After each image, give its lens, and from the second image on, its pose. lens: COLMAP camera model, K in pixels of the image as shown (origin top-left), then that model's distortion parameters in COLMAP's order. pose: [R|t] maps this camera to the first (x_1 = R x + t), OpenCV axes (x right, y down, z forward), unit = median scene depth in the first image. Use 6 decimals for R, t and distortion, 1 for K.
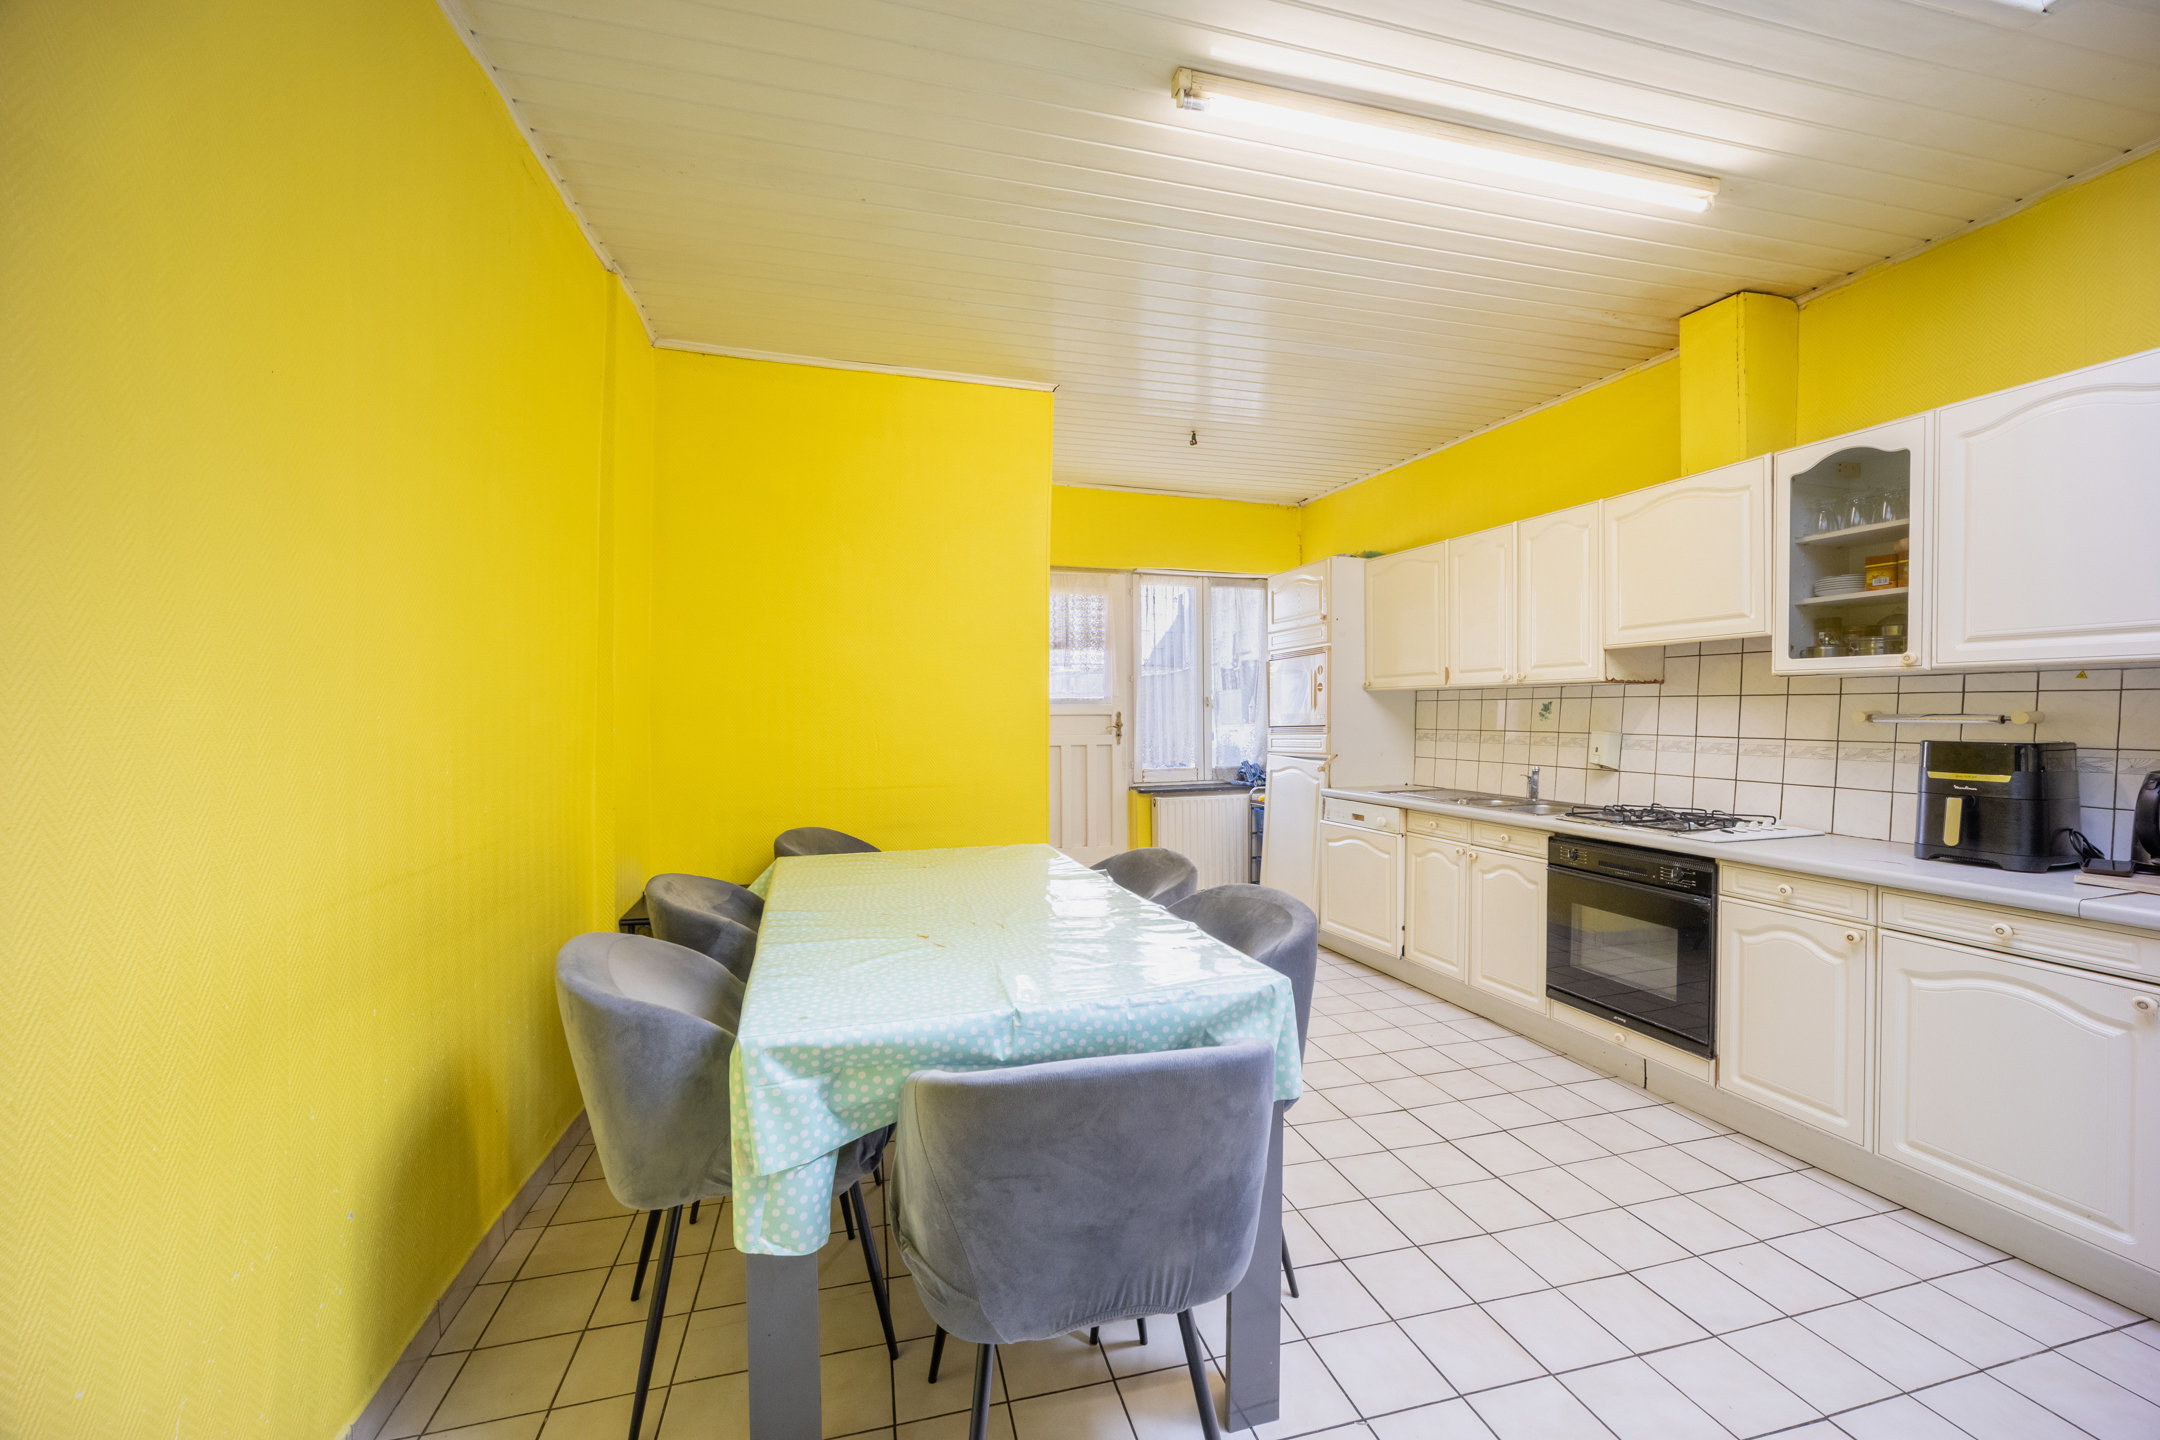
lens RADIAL K [[806.9, 0, 1075.5], [0, 806.9, 720.9], [0, 0, 1]] dist [-0.011705, 0.004709]
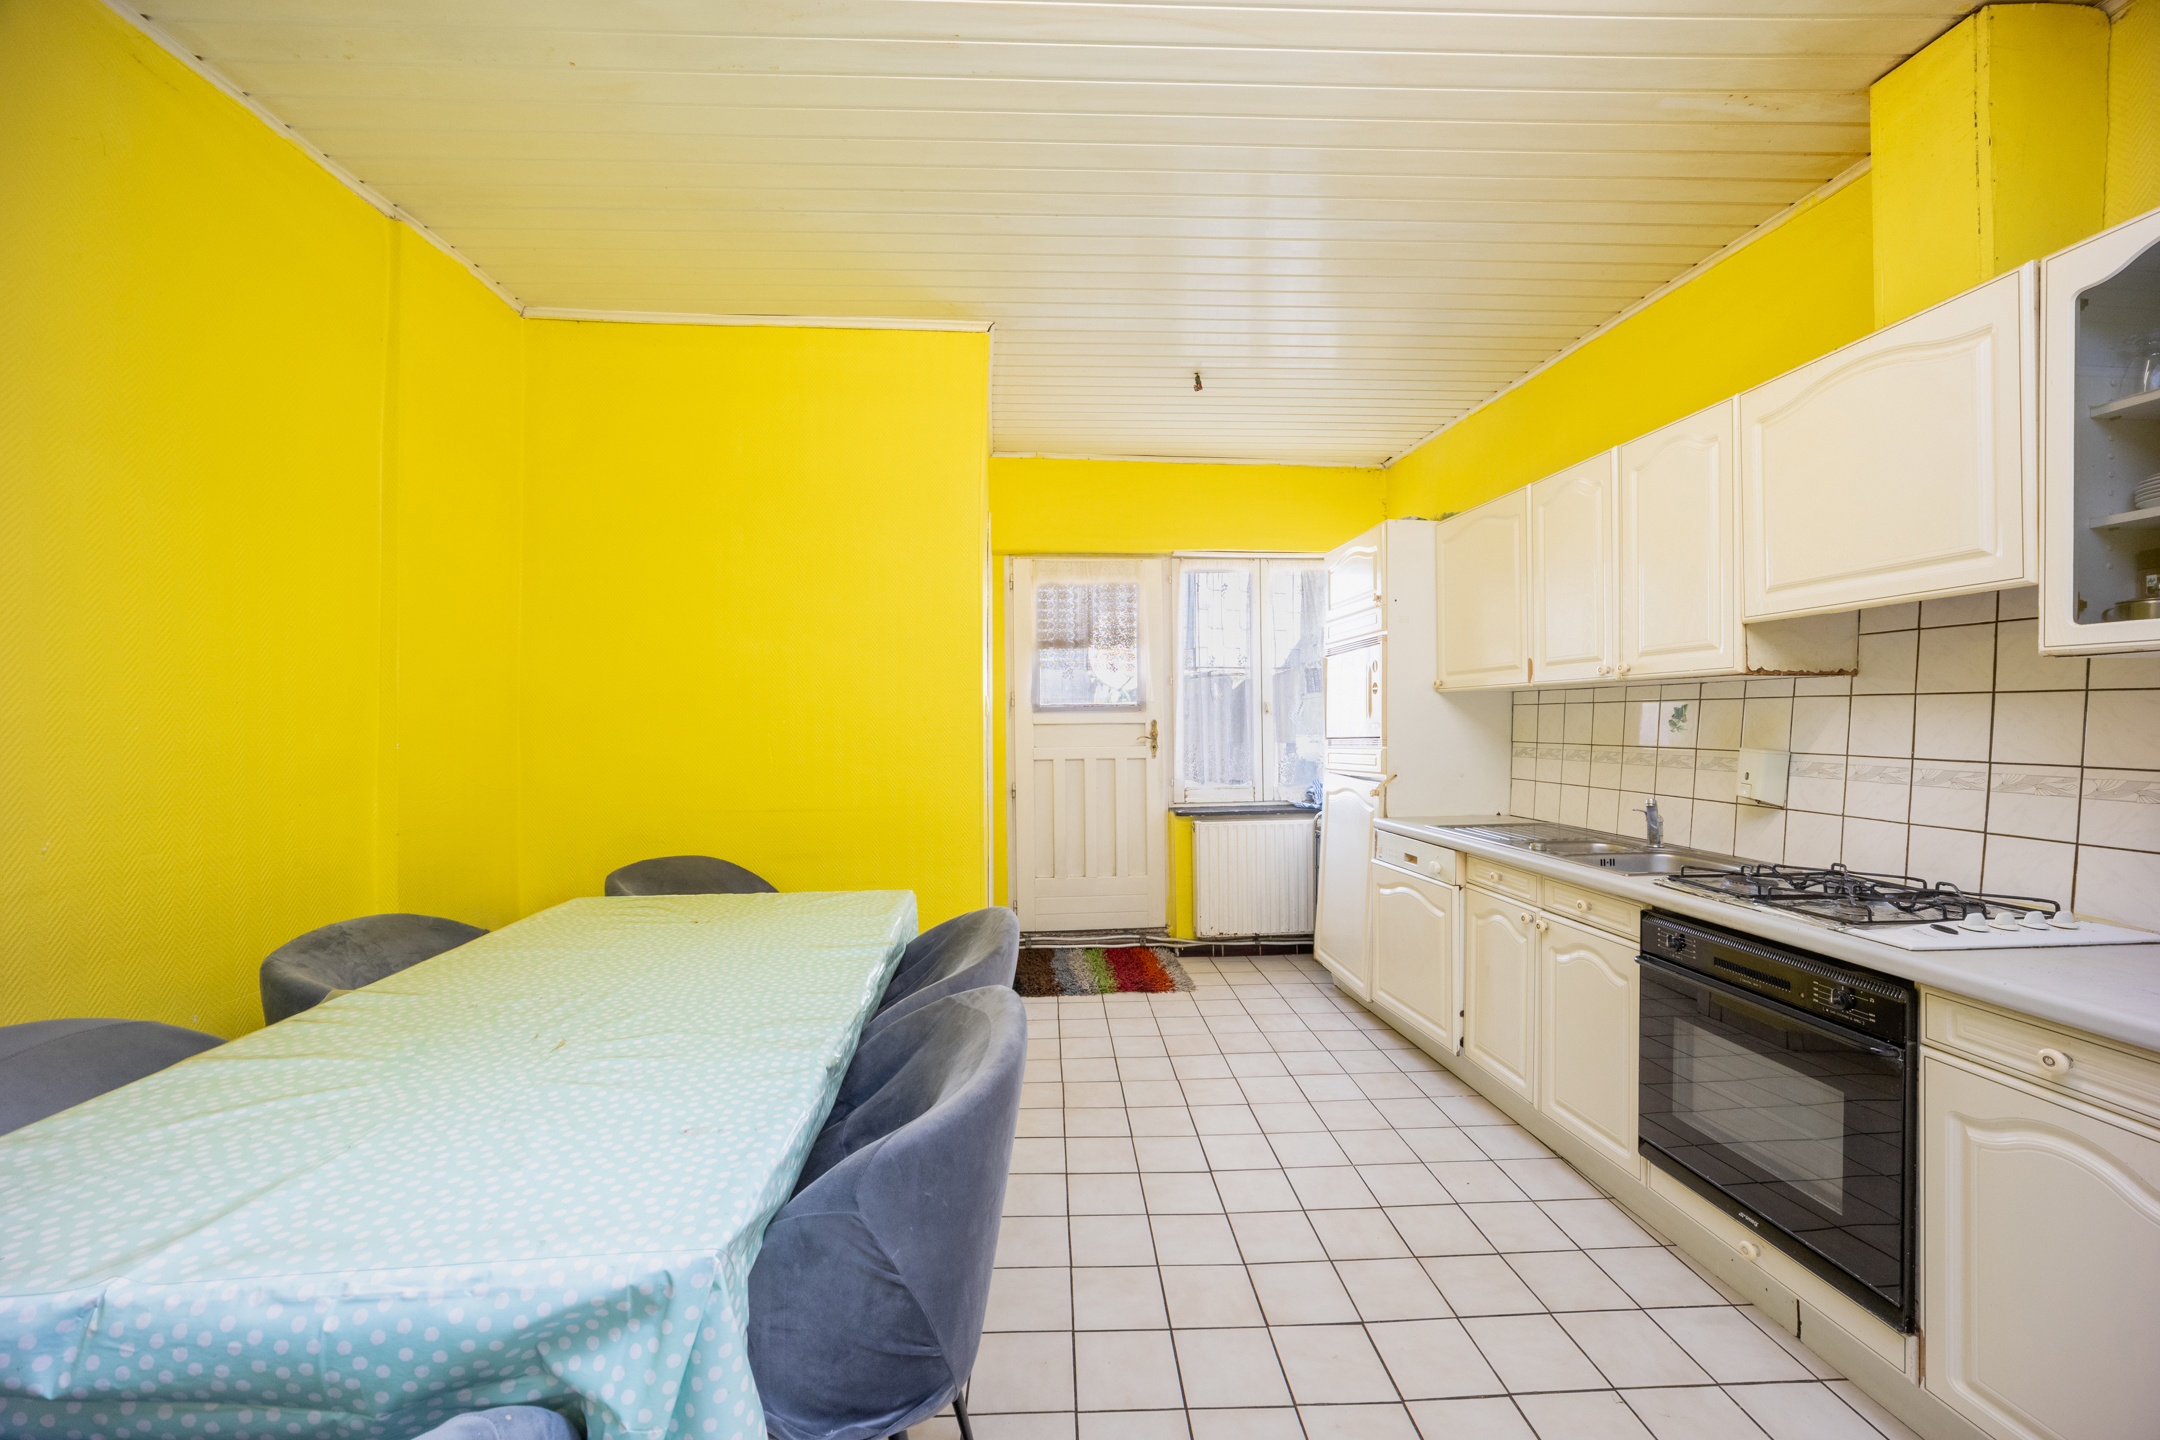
lens RADIAL K [[806.9, 0, 1075.5], [0, 806.9, 720.9], [0, 0, 1]] dist [-0.011705, 0.004709]
pose [[0.977111, -0.001928, -0.212720, 0.271897], [0.000175, 0.999966, -0.008261, -0.005077], [0.212728, 0.008035, 0.977078, 0.255308]]
